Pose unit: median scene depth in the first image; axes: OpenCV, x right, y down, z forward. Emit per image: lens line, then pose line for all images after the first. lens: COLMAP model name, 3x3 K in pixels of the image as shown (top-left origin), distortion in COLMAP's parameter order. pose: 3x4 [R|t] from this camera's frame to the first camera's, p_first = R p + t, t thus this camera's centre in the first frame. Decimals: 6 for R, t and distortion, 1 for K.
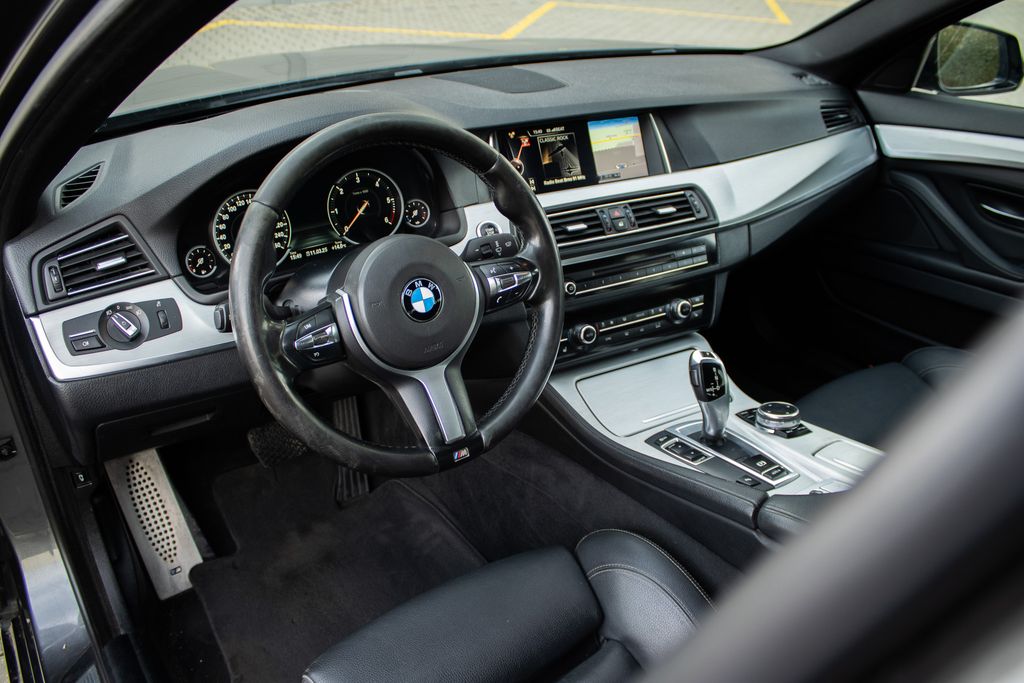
lens RADIAL K [[856.6, 0, 503.9], [0, 856.6, 366.1], [0, 0, 1]] dist [-0.151517, 0.091012]
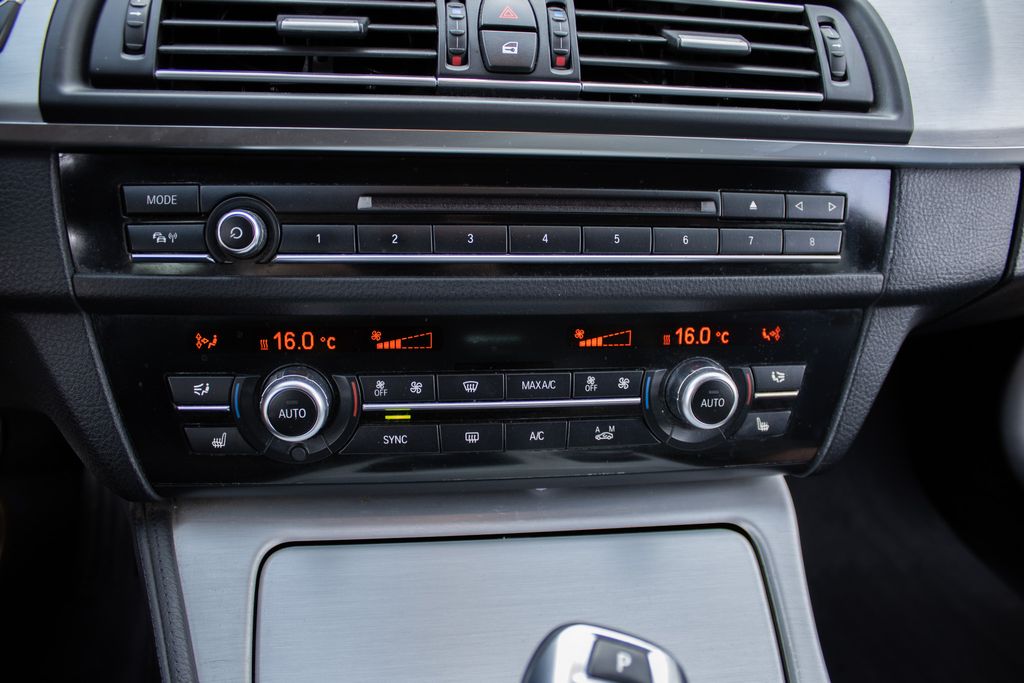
lens RADIAL K [[856.6, 0, 515.0], [0, 856.6, 334.1], [0, 0, 1]] dist [-0.151517, 0.091012]
pose [[0.938994, 0.224804, -0.260296, 0.225563], [-0.227762, 0.973528, 0.019155, -0.080750], [0.257711, 0.041299, 0.965339, 0.725875]]
